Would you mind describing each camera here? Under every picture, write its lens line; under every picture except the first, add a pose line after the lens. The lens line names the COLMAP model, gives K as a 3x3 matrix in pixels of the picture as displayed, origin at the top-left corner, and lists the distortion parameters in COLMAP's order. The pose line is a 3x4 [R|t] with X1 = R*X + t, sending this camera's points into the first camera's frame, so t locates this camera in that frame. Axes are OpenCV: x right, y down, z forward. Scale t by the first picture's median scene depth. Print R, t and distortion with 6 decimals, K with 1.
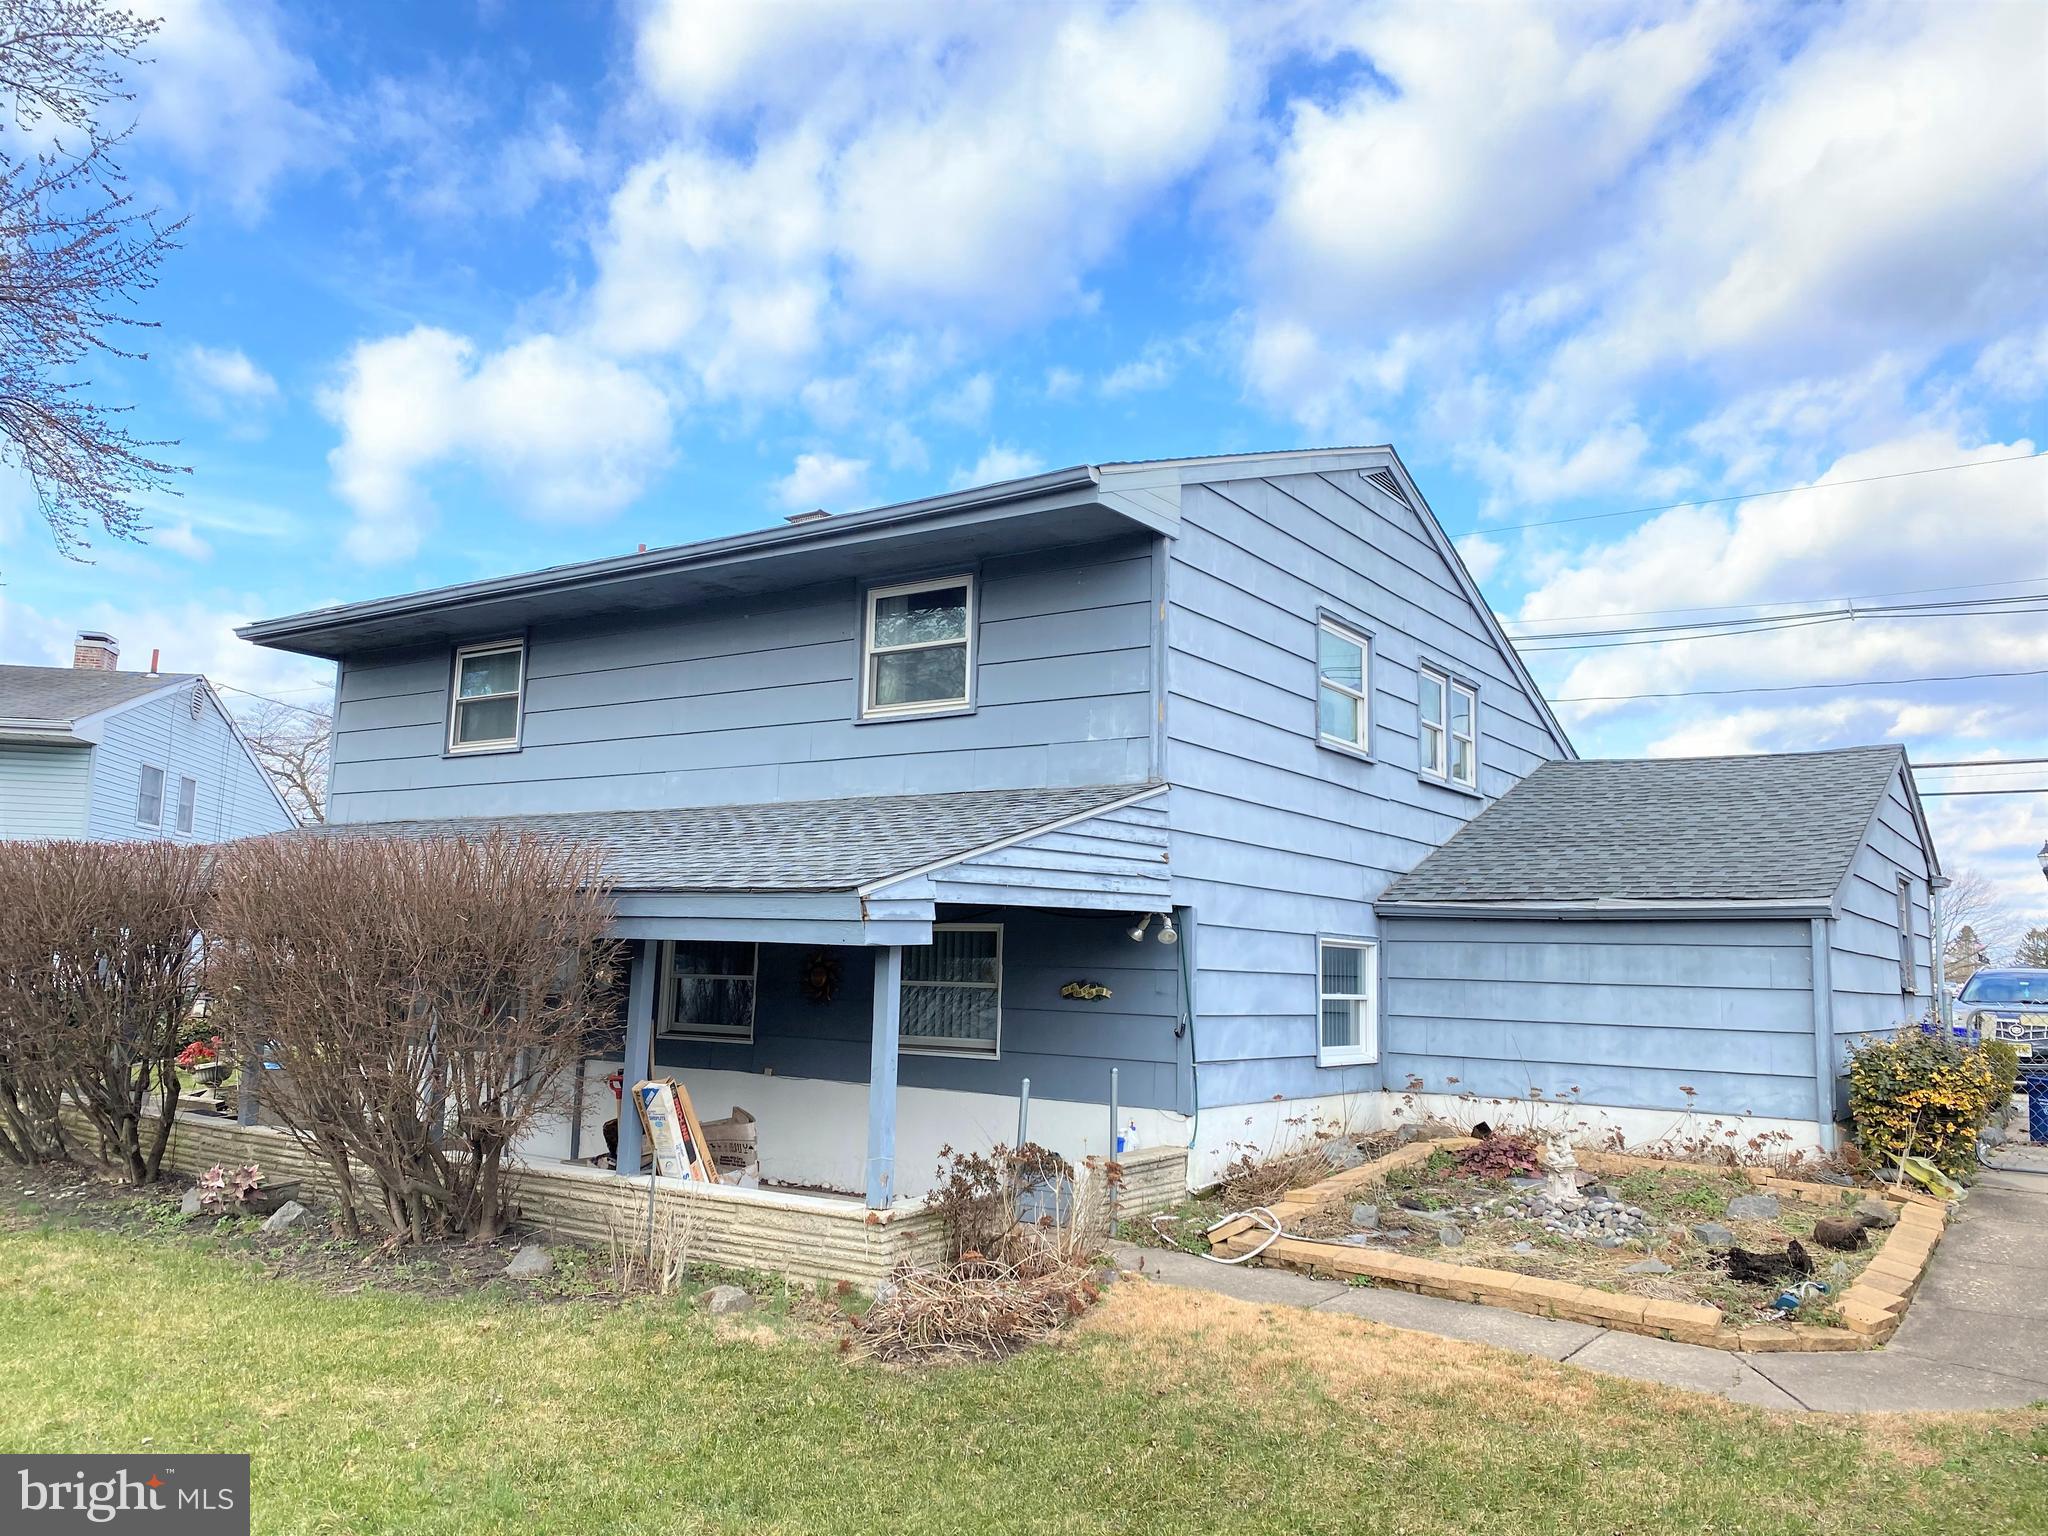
lens RADIAL K [[1558.2, 0, 1007.0], [0, 1558.2, 773.5], [0, 0, 1]] dist [-0.010782, 0.023054]
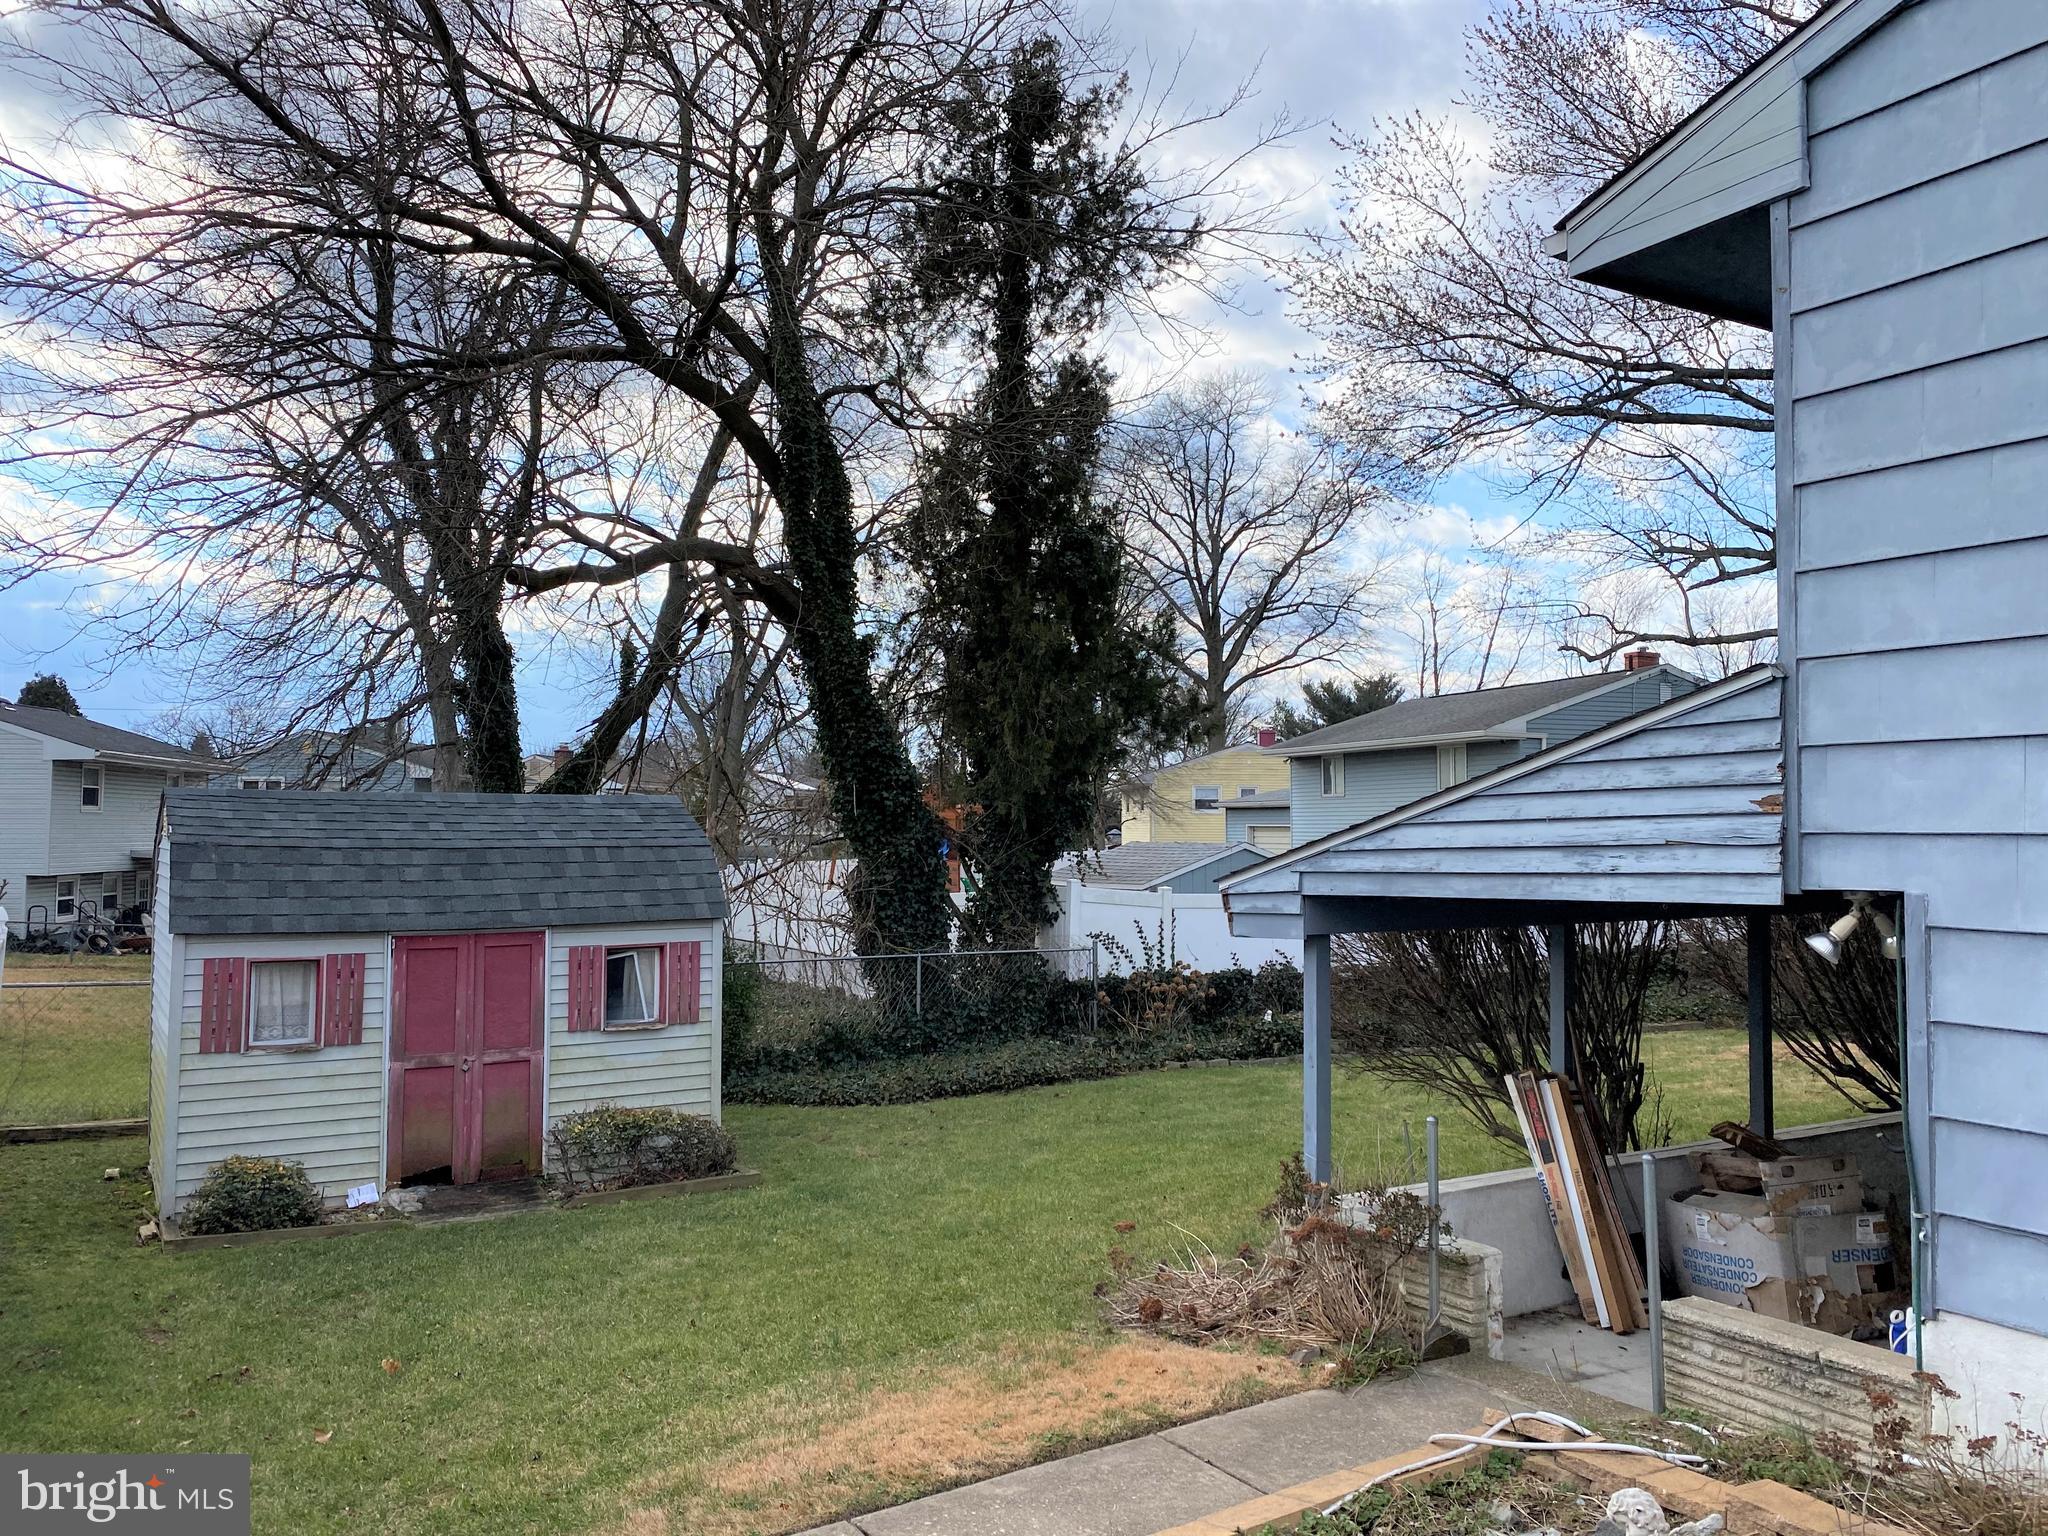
lens RADIAL K [[1558.2, 0, 1024.6], [0, 1558.2, 766.6], [0, 0, 1]] dist [-0.010782, 0.023054]
pose [[-0.408316, -0.067488, -0.910343, 2.380293], [0.095341, 0.988656, -0.116057, 0.268076], [0.907848, -0.134181, -0.397249, 3.328738]]
